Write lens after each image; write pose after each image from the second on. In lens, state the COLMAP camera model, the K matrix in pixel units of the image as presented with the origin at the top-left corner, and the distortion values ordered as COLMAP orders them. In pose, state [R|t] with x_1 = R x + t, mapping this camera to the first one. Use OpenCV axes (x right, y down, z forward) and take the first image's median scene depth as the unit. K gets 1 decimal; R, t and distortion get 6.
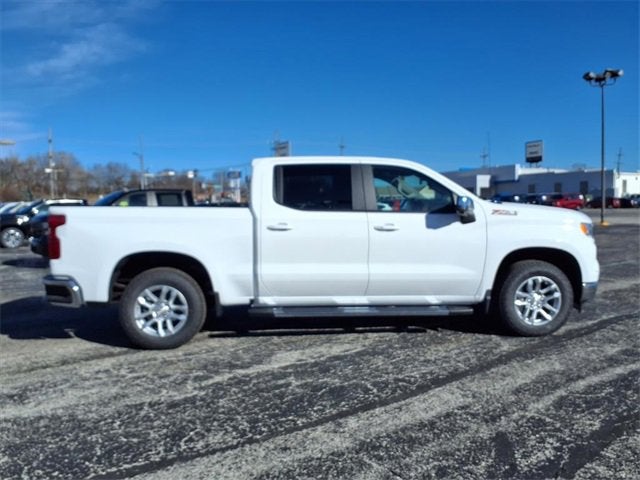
lens RADIAL K [[522.7, 0, 321.0], [0, 522.7, 237.1], [0, 0, 1]] dist [0.004868, -0.017877]
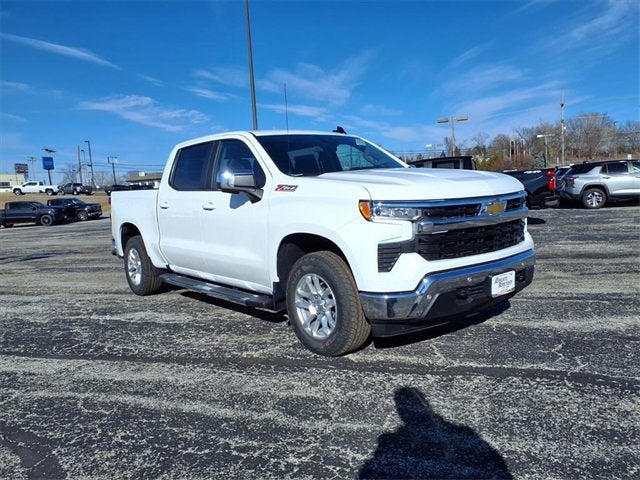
lens RADIAL K [[516.1, 0, 320.4], [0, 516.1, 230.8], [0, 0, 1]] dist [0.013755, -0.011672]
pose [[0.568401, 0.044127, -0.821567, 1.067121], [0.005586, 0.998331, 0.057486, -0.027587], [0.822733, -0.037264, 0.567206, 0.630828]]
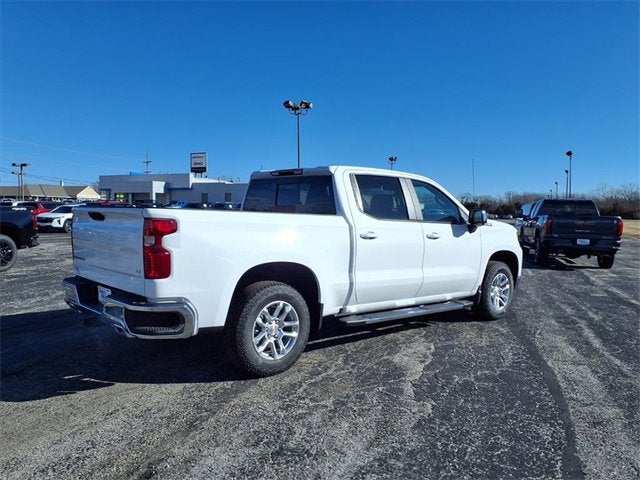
lens RADIAL K [[509.7, 0, 320.8], [0, 509.7, 239.8], [0, 0, 1]] dist [0.022320, -0.010662]
pose [[0.794733, -0.004002, 0.606946, -0.759400], [0.006284, 0.999979, -0.001635, -0.009867], [-0.606926, 0.005113, 0.794742, 0.268844]]
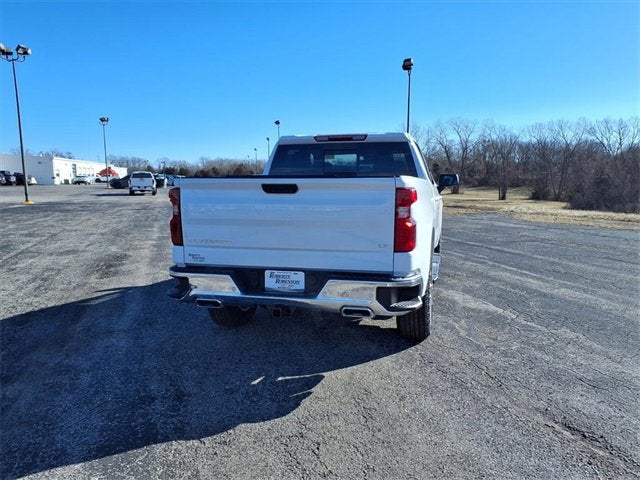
lens RADIAL K [[513.7, 0, 316.6], [0, 513.7, 239.3], [0, 0, 1]] dist [0.006083, -0.001897]
pose [[0.339120, -0.096906, 0.935739, -1.193769], [0.055313, 0.995013, 0.082999, -0.037833], [-0.939116, 0.023612, 0.342789, 0.866914]]
